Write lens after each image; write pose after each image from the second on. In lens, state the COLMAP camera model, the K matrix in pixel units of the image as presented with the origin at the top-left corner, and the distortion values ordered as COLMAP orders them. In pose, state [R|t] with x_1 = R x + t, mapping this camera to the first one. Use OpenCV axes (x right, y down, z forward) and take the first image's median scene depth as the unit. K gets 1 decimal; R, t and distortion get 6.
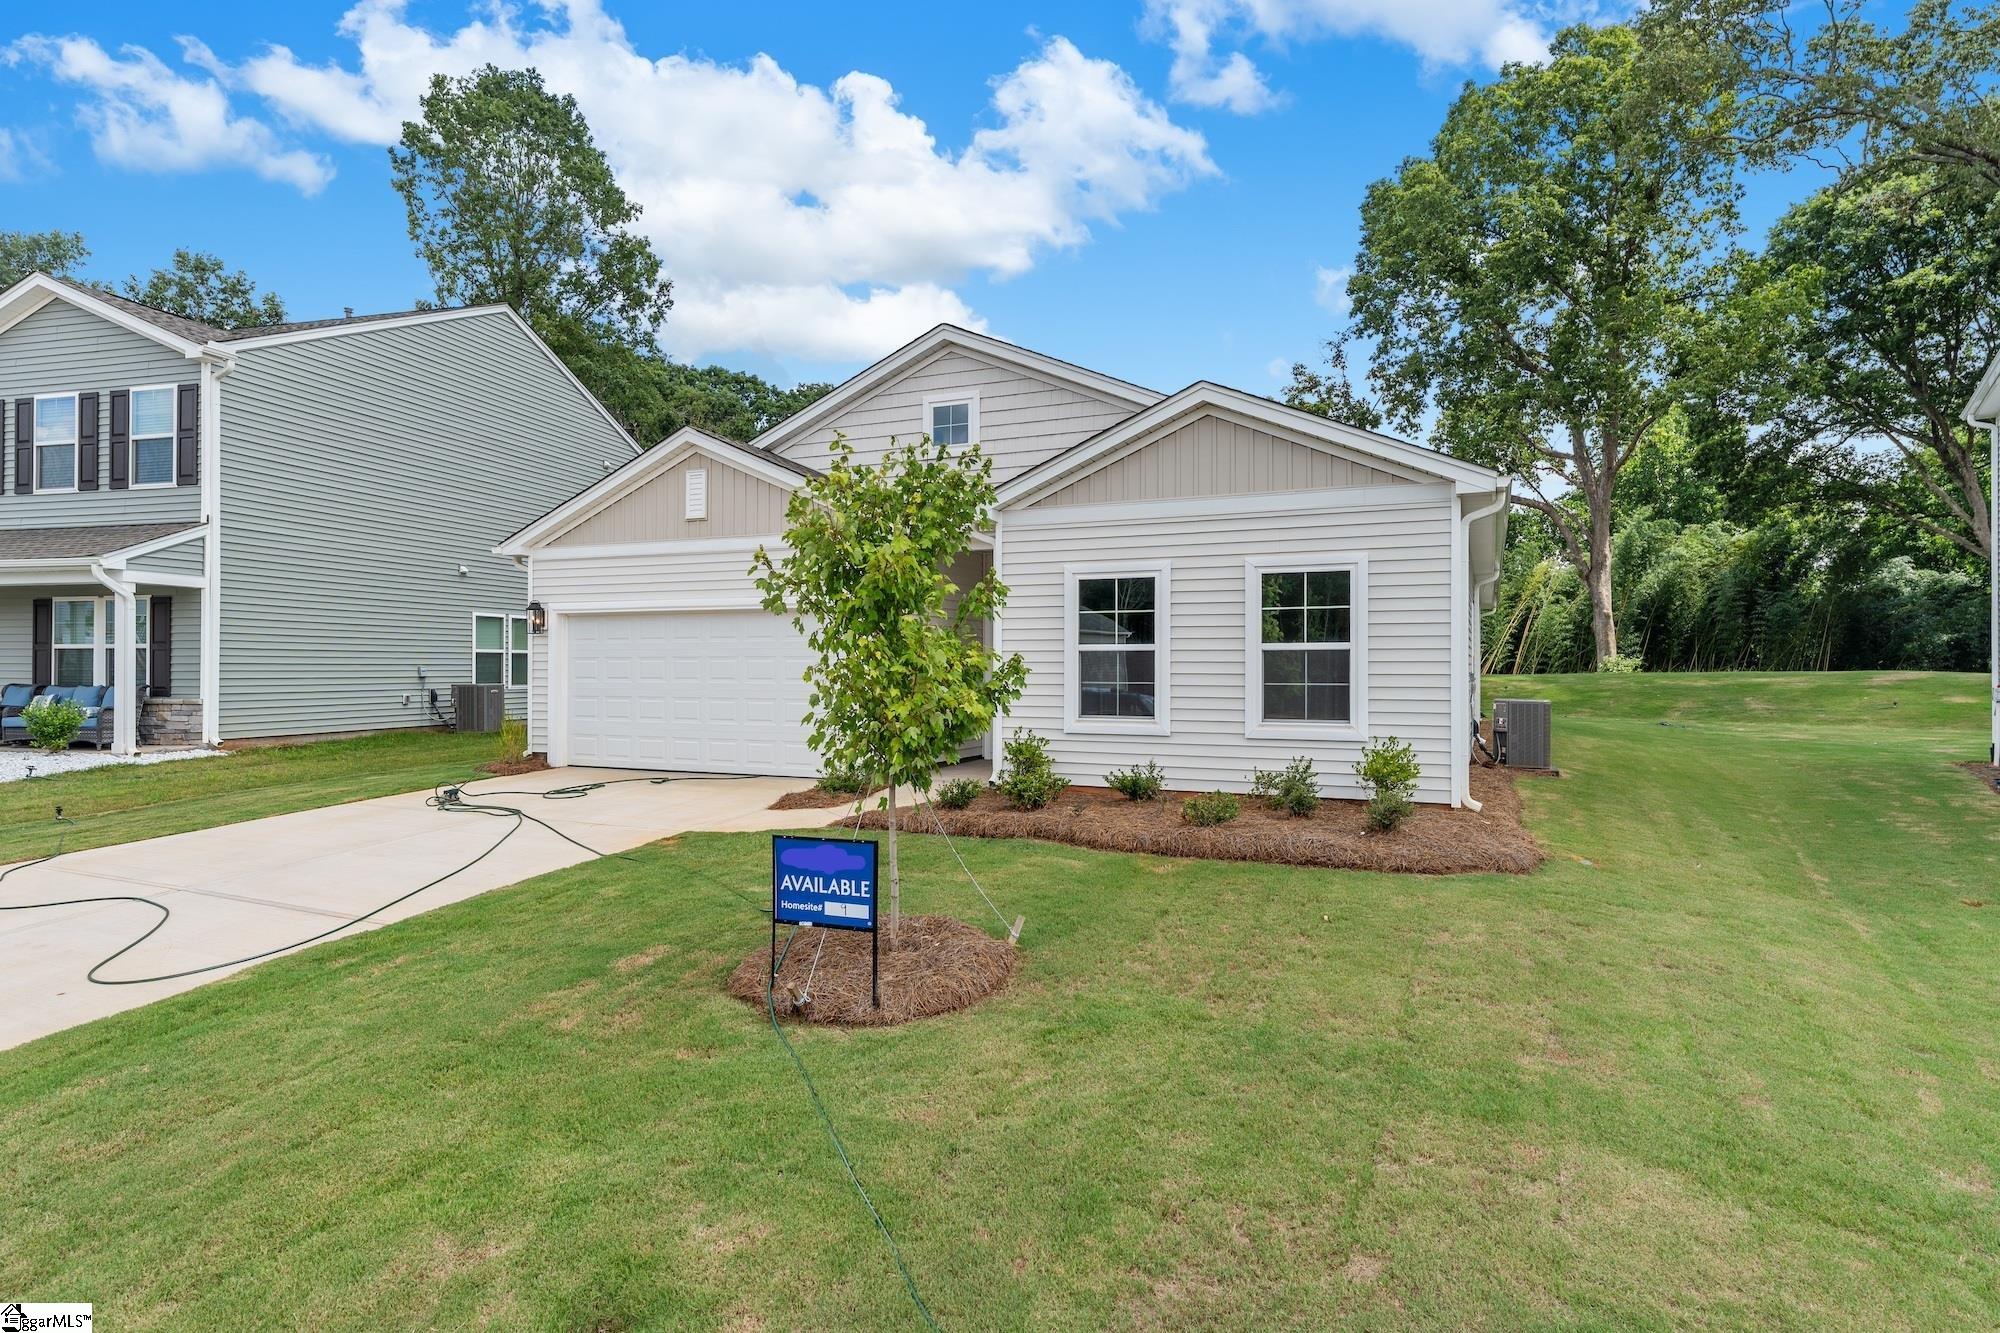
lens RADIAL K [[1084.7, 0, 1000.0], [0, 1084.7, 666.5], [0, 0, 1]] dist [-0.005541, -0.001067]
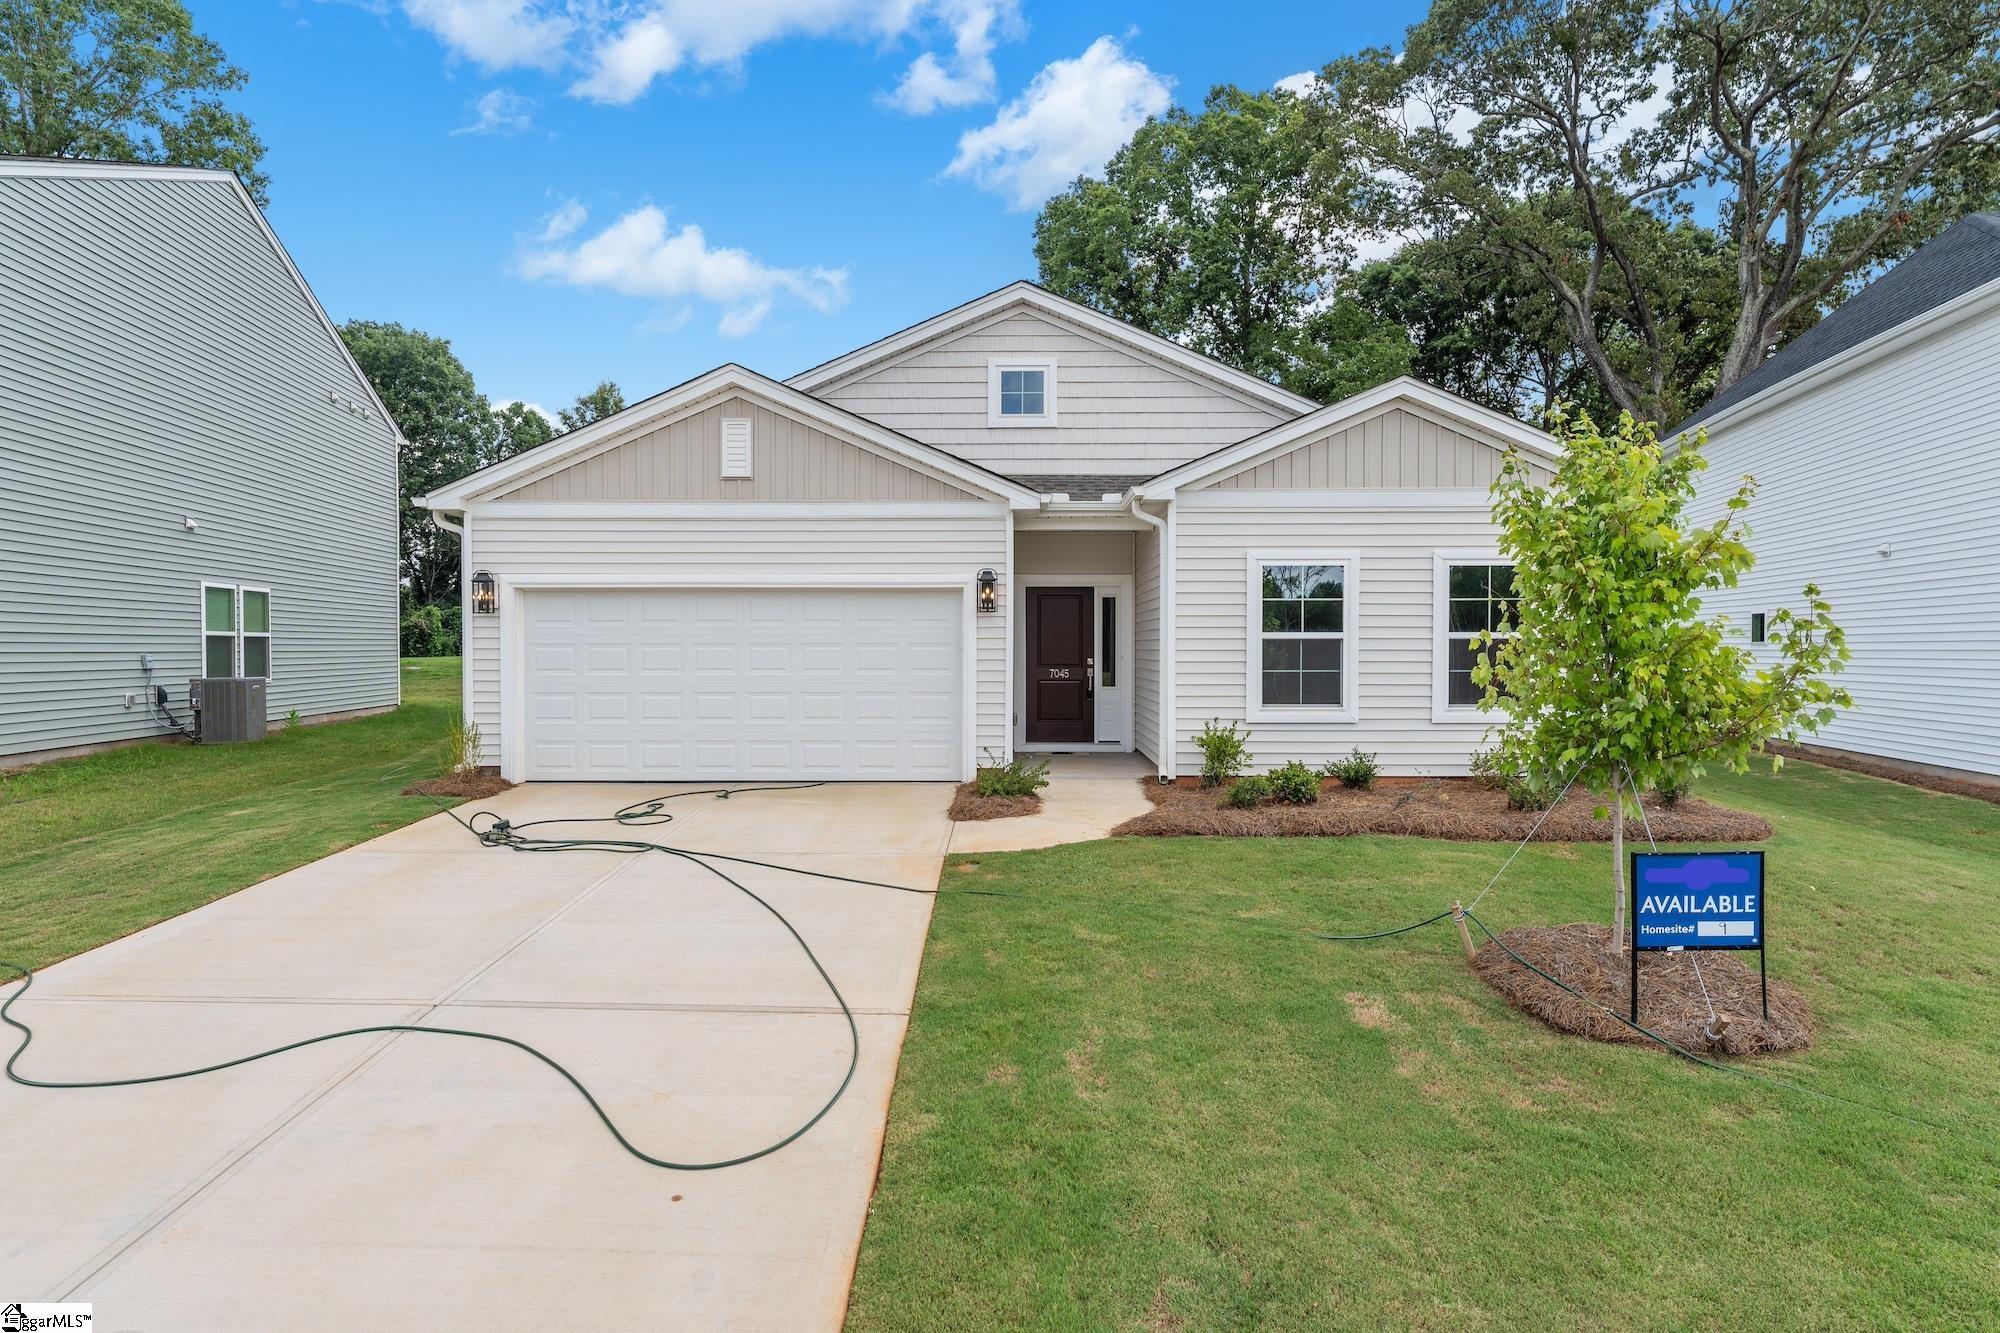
lens RADIAL K [[1067.6, 0, 993.5], [0, 1067.6, 670.7], [0, 0, 1]] dist [-0.002903, -0.000286]
pose [[0.918389, -0.009746, 0.395559, -0.537050], [0.001583, 0.999779, 0.020959, -0.006303], [-0.395676, -0.018623, 0.918201, 0.214191]]
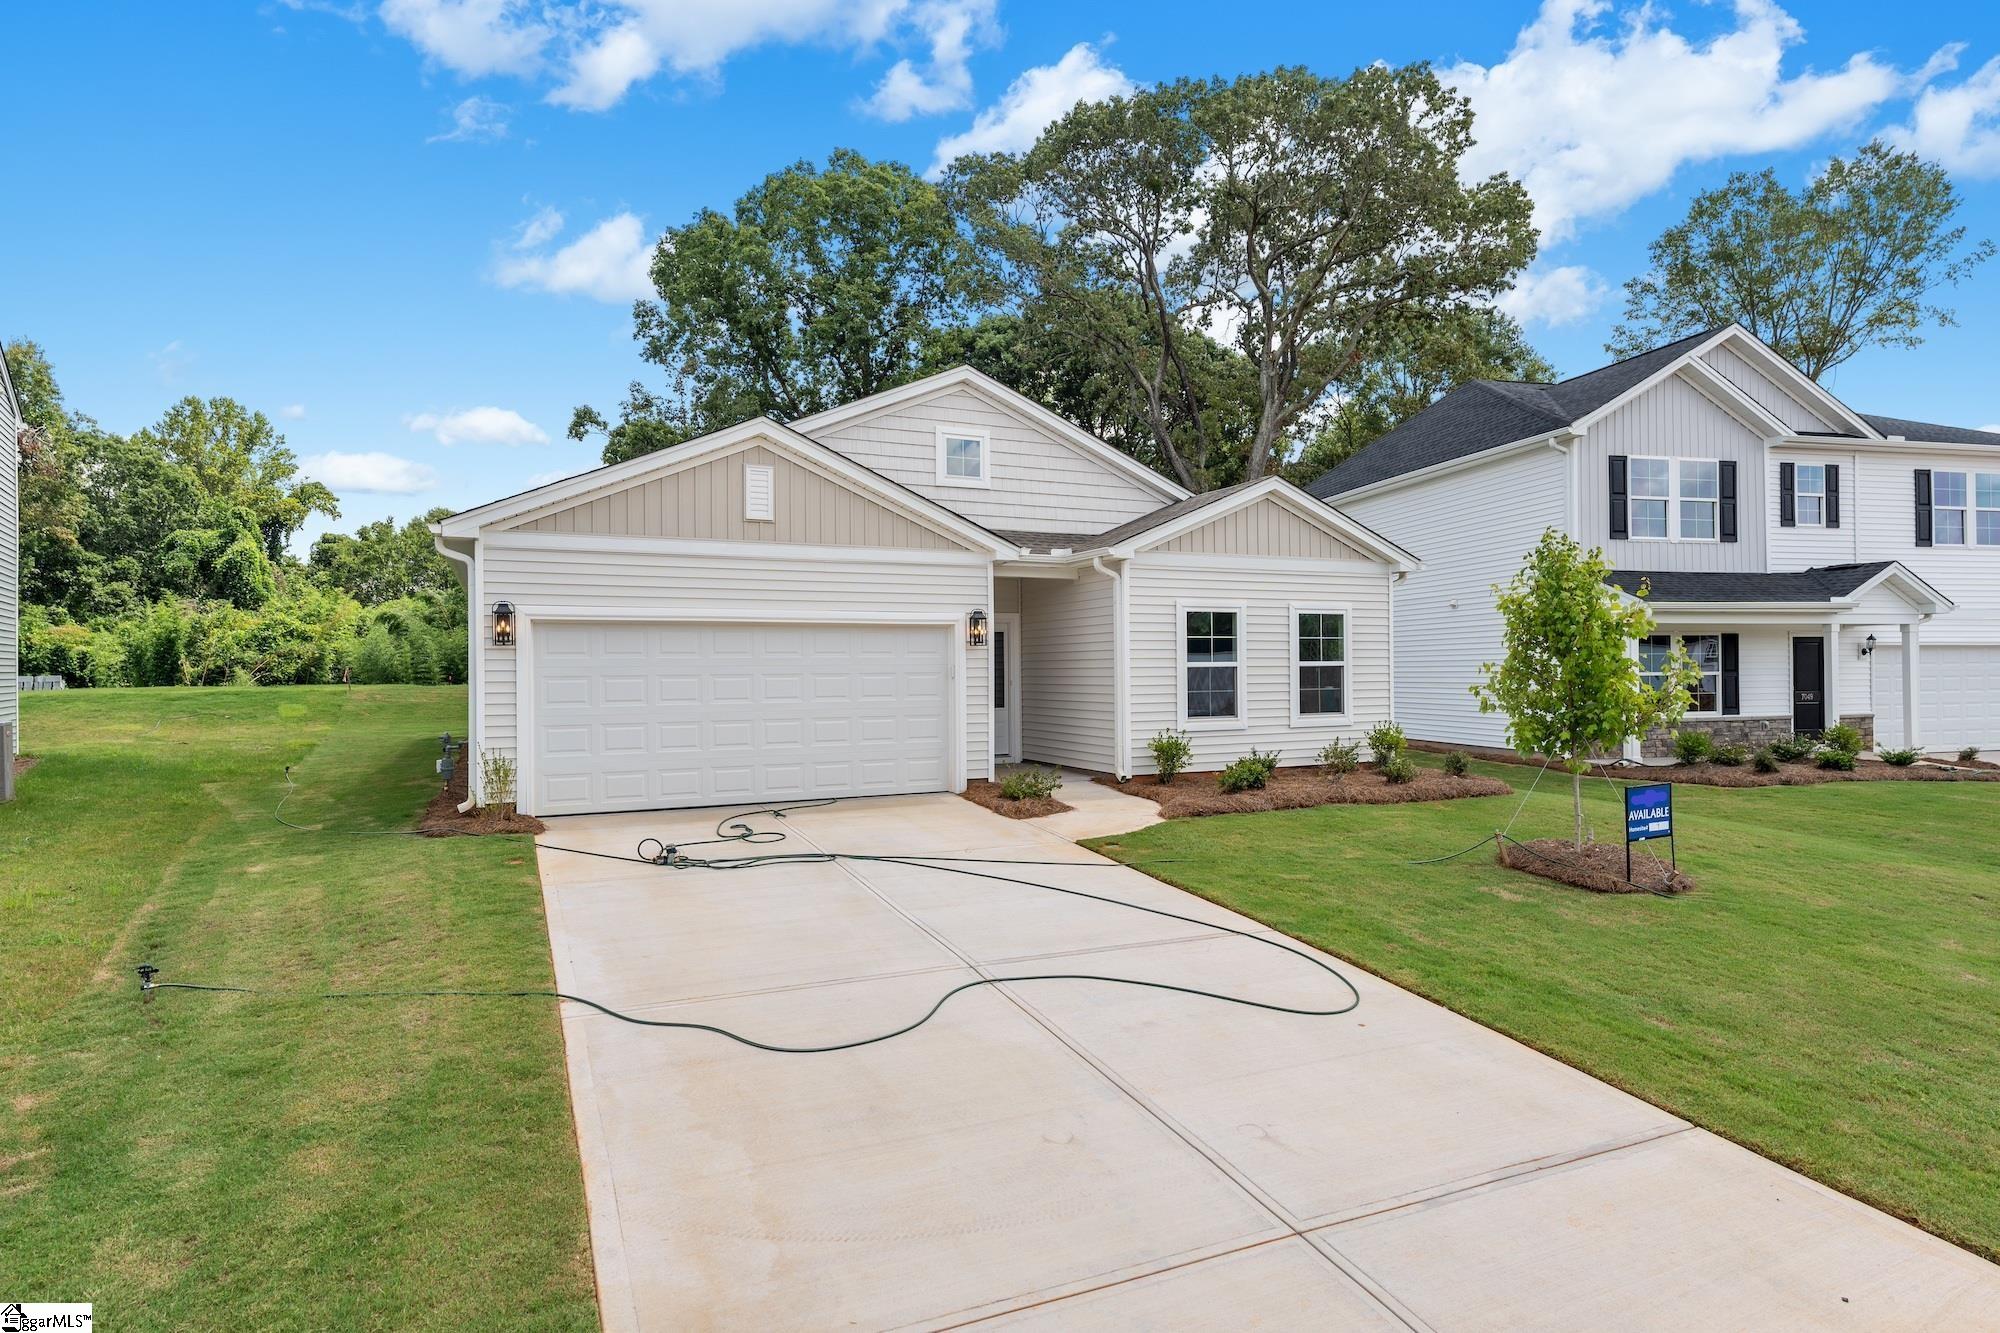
lens RADIAL K [[1067.6, 0, 993.5], [0, 1067.6, 670.7], [0, 0, 1]] dist [-0.002903, -0.000286]
pose [[0.656144, -0.006314, 0.754609, -1.036589], [0.010122, 0.999949, -0.000434, -0.012085], [-0.754568, 0.007923, 0.656174, 0.351213]]
